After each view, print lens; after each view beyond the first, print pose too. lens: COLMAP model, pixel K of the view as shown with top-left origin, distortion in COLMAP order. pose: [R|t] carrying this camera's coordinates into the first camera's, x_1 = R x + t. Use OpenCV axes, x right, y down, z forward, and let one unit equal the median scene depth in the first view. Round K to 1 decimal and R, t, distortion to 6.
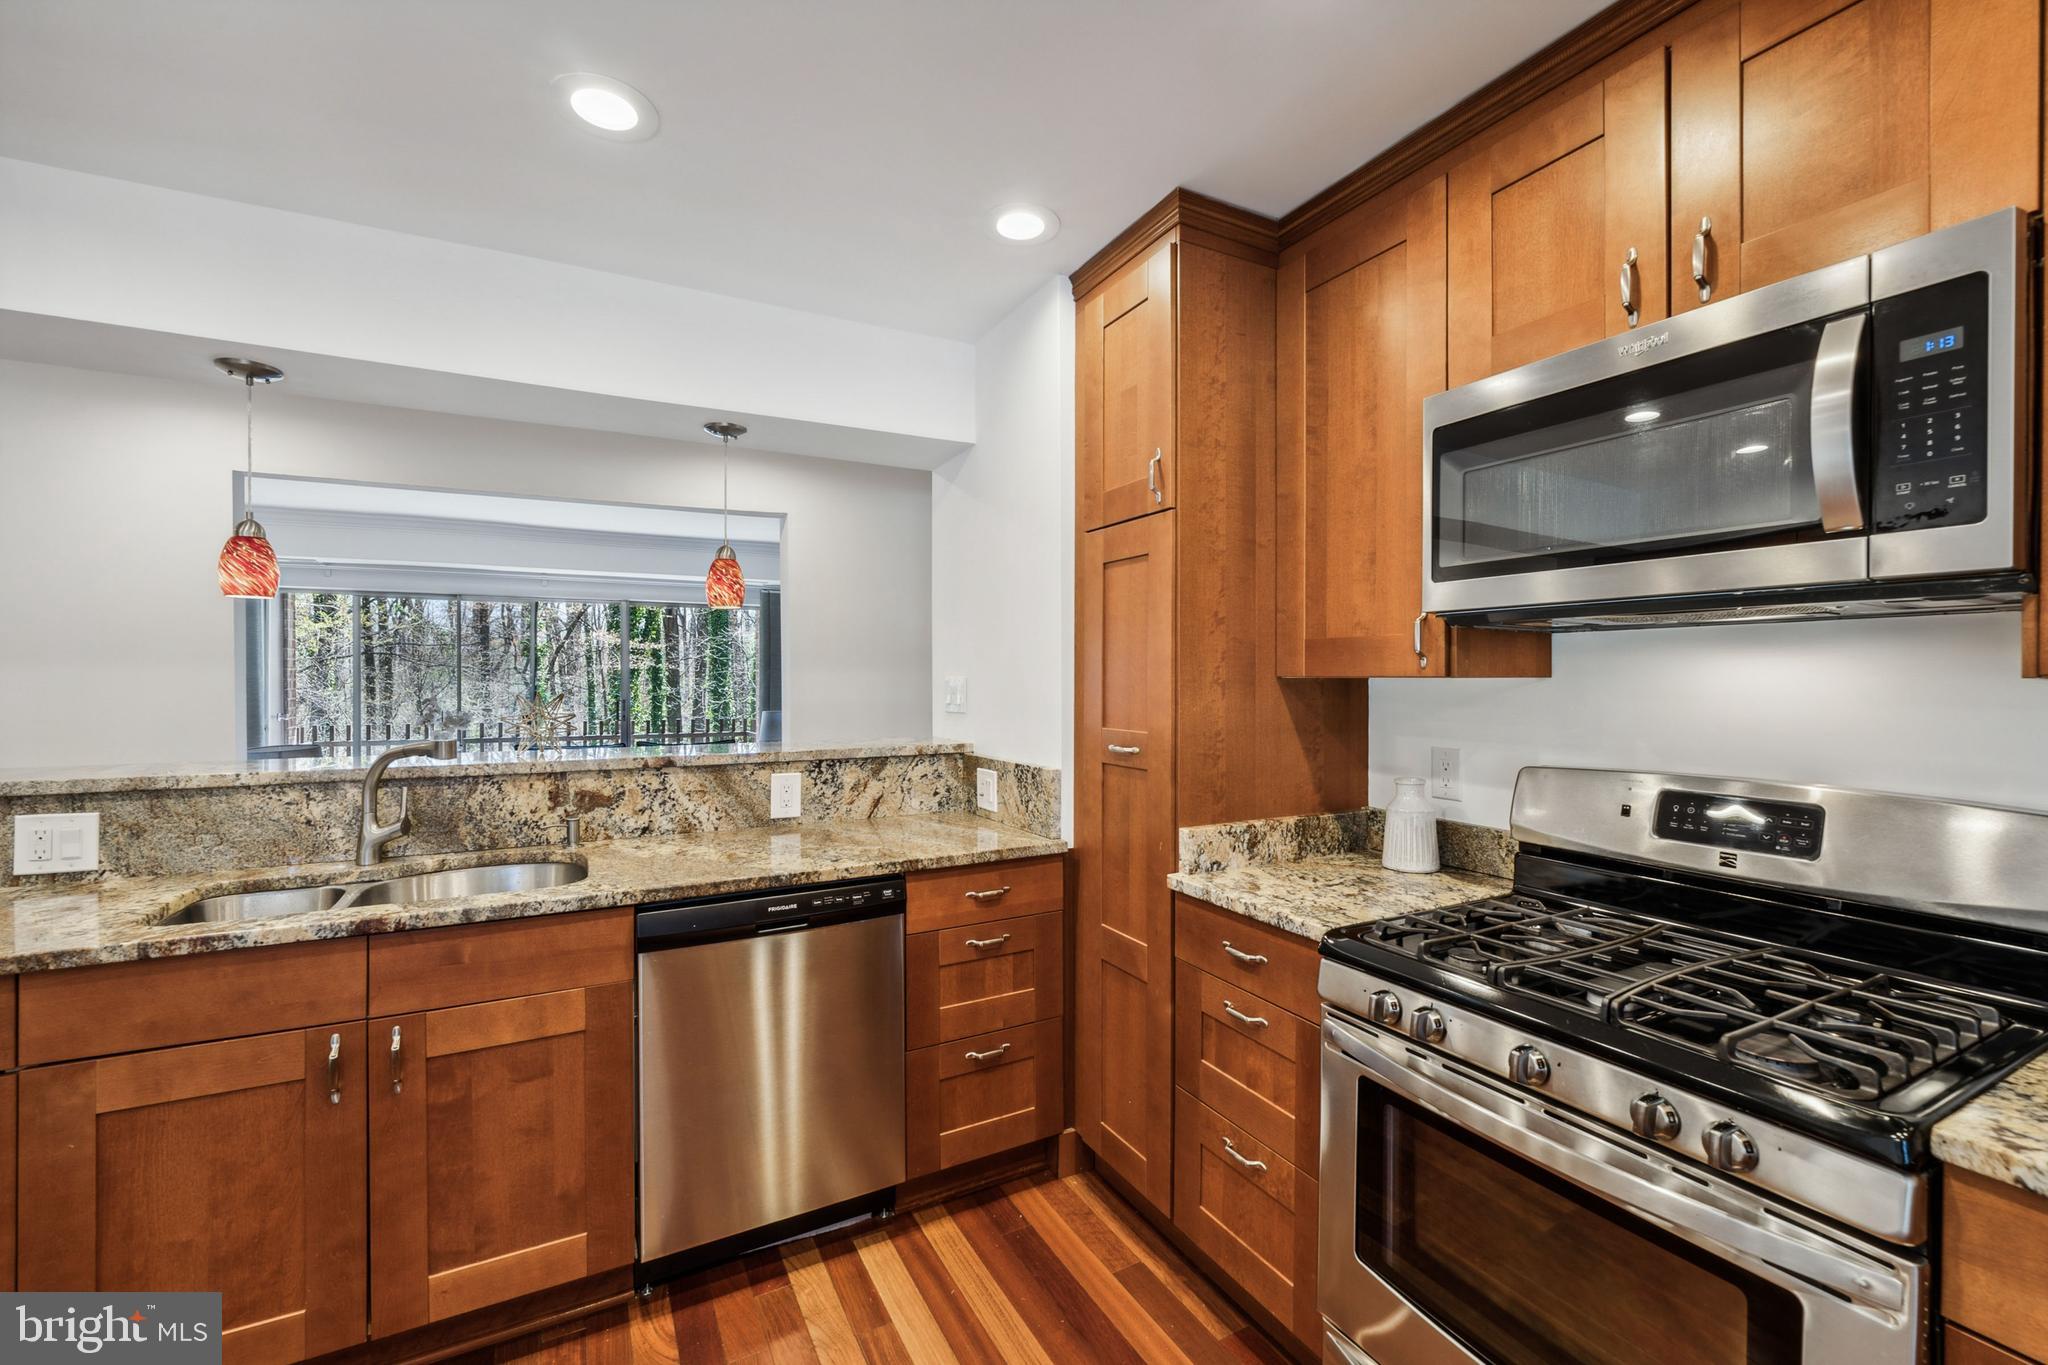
lens RADIAL K [[843.7, 0, 1025.2], [0, 843.7, 681.4], [0, 0, 1]] dist [0.001200, -0.000748]
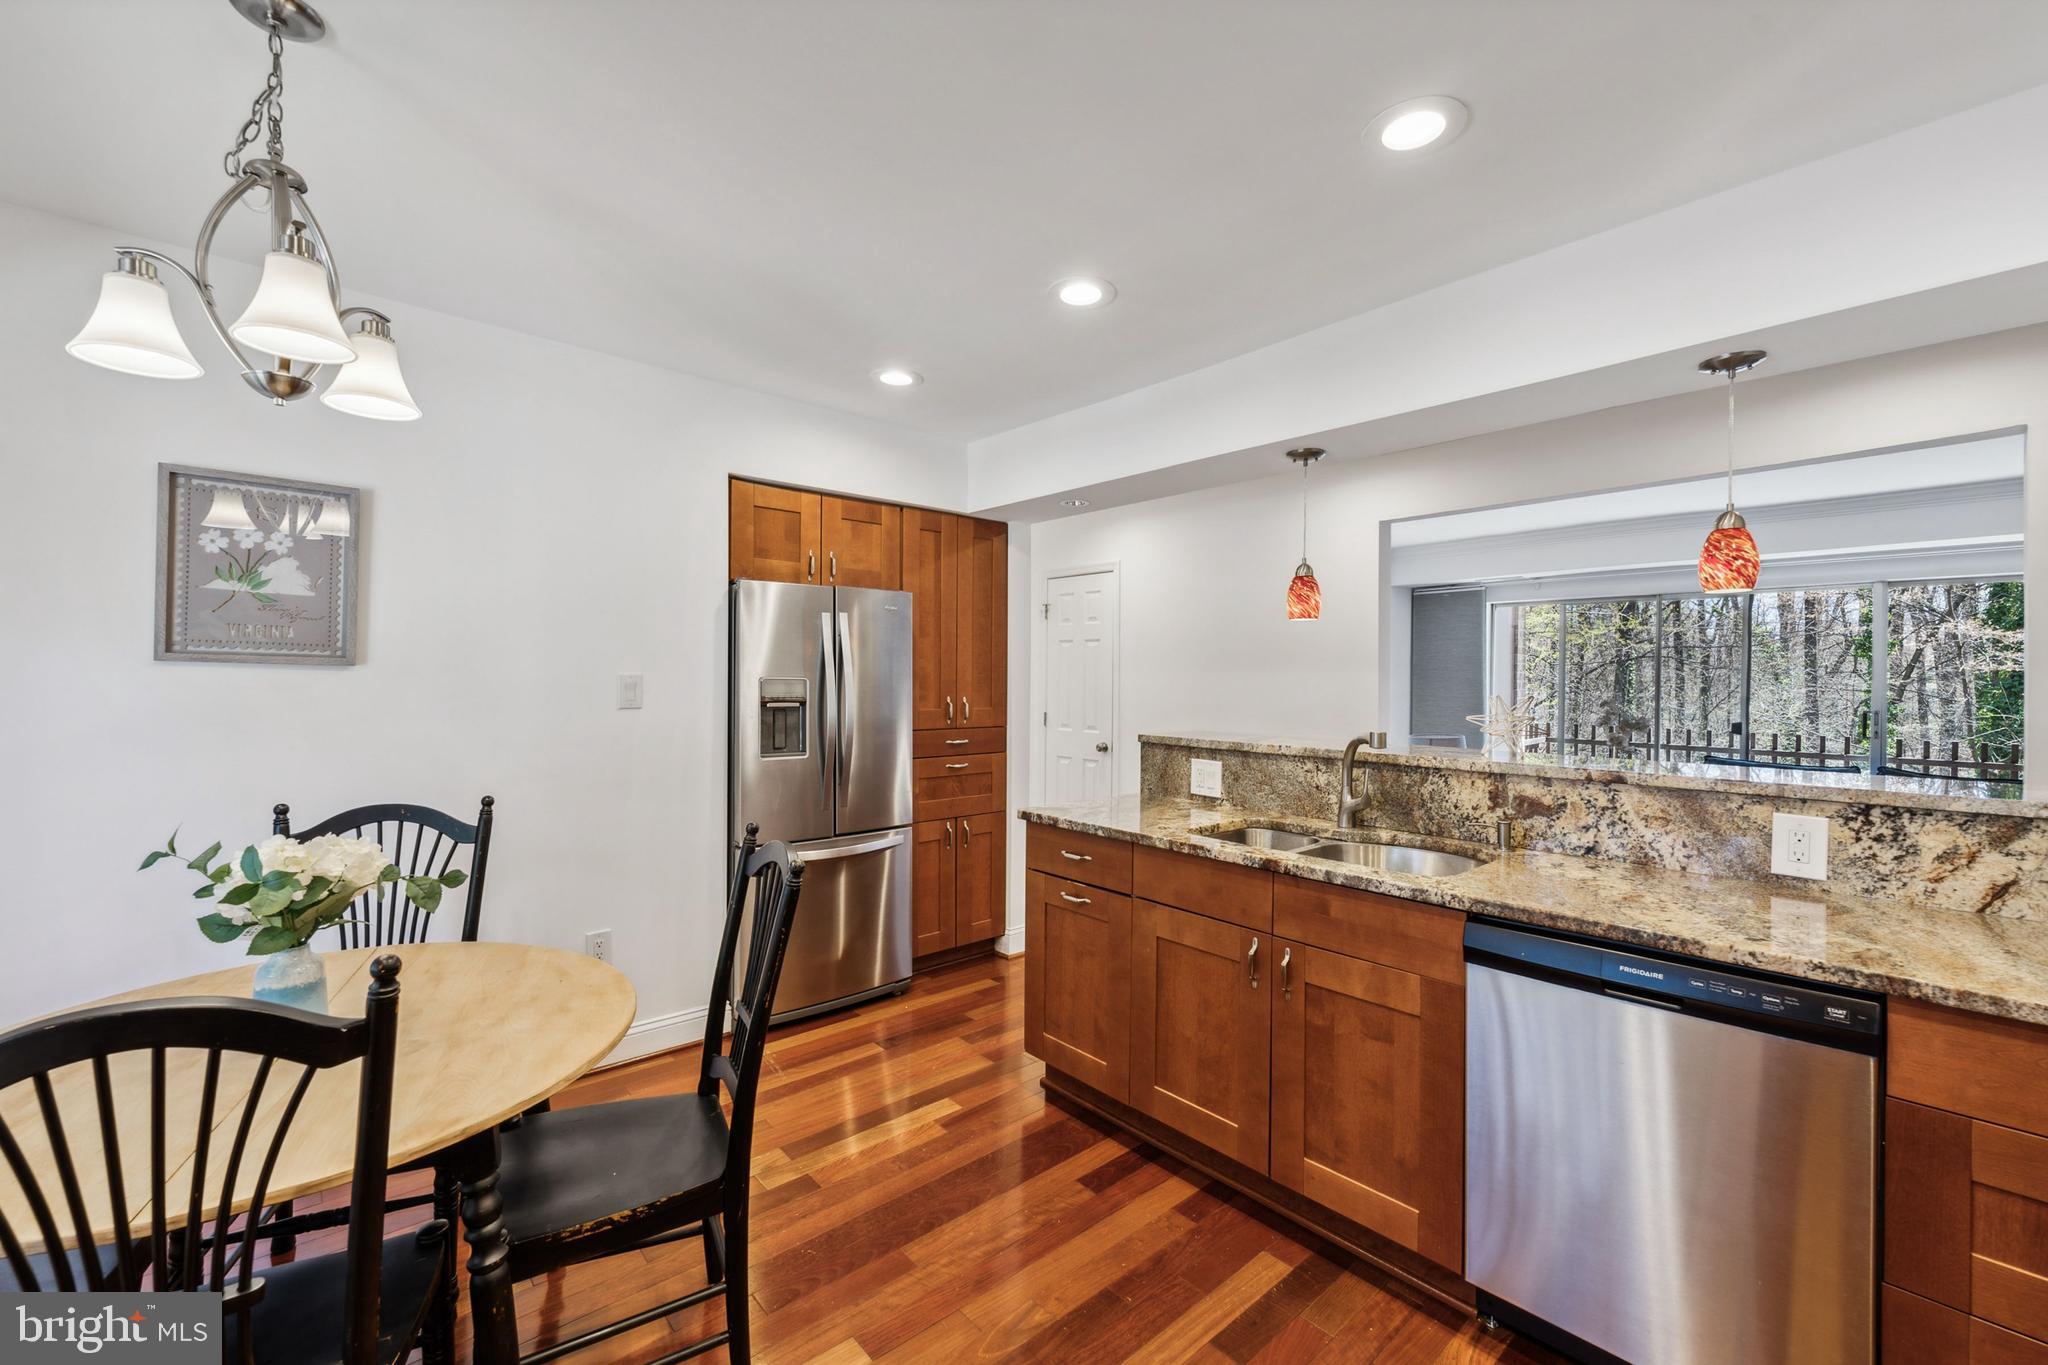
lens RADIAL K [[843.7, 0, 1025.1], [0, 843.7, 681.6], [0, 0, 1]] dist [0.001200, -0.000748]
pose [[0.231149, 0.007976, -0.972886, 0.329082], [-0.012091, 0.999913, 0.005325, -0.000237], [0.972843, 0.010532, 0.231225, 0.244872]]
